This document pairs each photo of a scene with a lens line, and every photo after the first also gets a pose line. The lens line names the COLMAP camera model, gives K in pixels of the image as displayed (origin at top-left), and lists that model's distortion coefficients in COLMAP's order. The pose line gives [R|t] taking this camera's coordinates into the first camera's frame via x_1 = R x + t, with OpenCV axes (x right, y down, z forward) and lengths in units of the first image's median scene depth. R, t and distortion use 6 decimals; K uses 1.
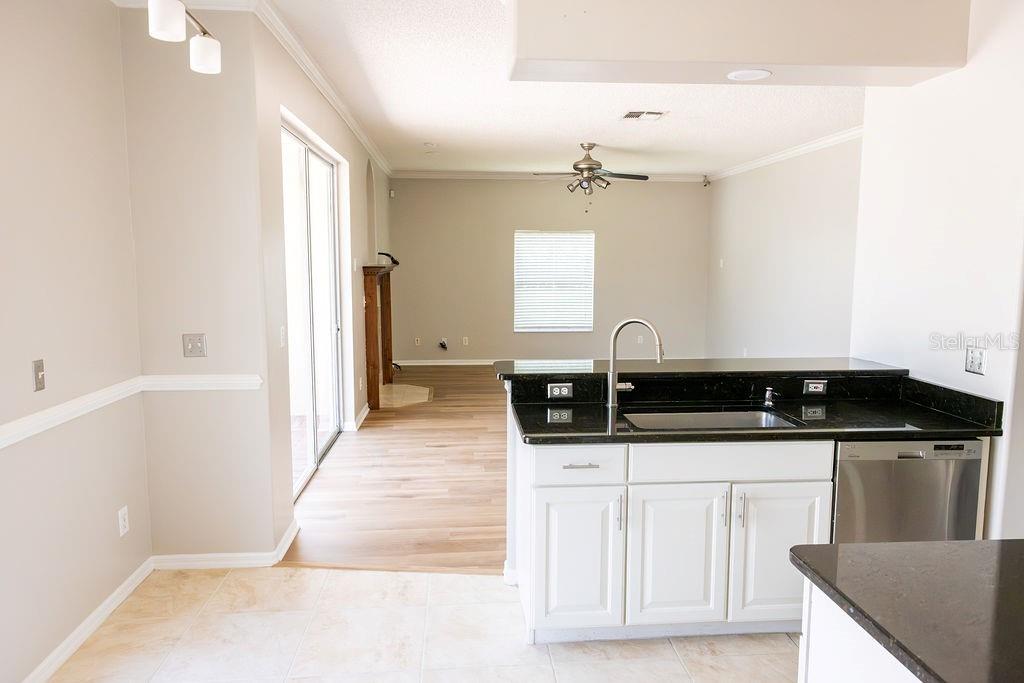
lens RADIAL K [[705.6, 0, 512.0], [0, 705.6, 341.5], [0, 0, 1]] dist [0.020904, -0.002266]
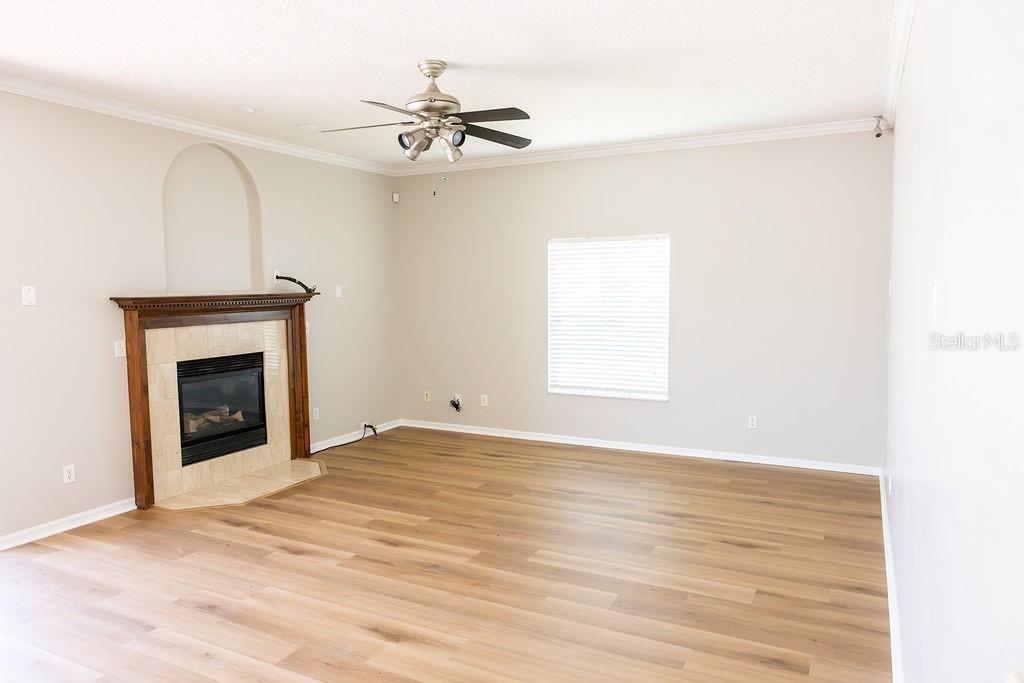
lens RADIAL K [[705.6, 0, 512.0], [0, 705.6, 341.5], [0, 0, 1]] dist [0.020904, -0.002266]
pose [[0.860980, 0.033154, -0.507558, 0.309623], [-0.049071, 0.998633, -0.018008, -0.047900], [0.506267, 0.040410, 0.861430, 0.417764]]
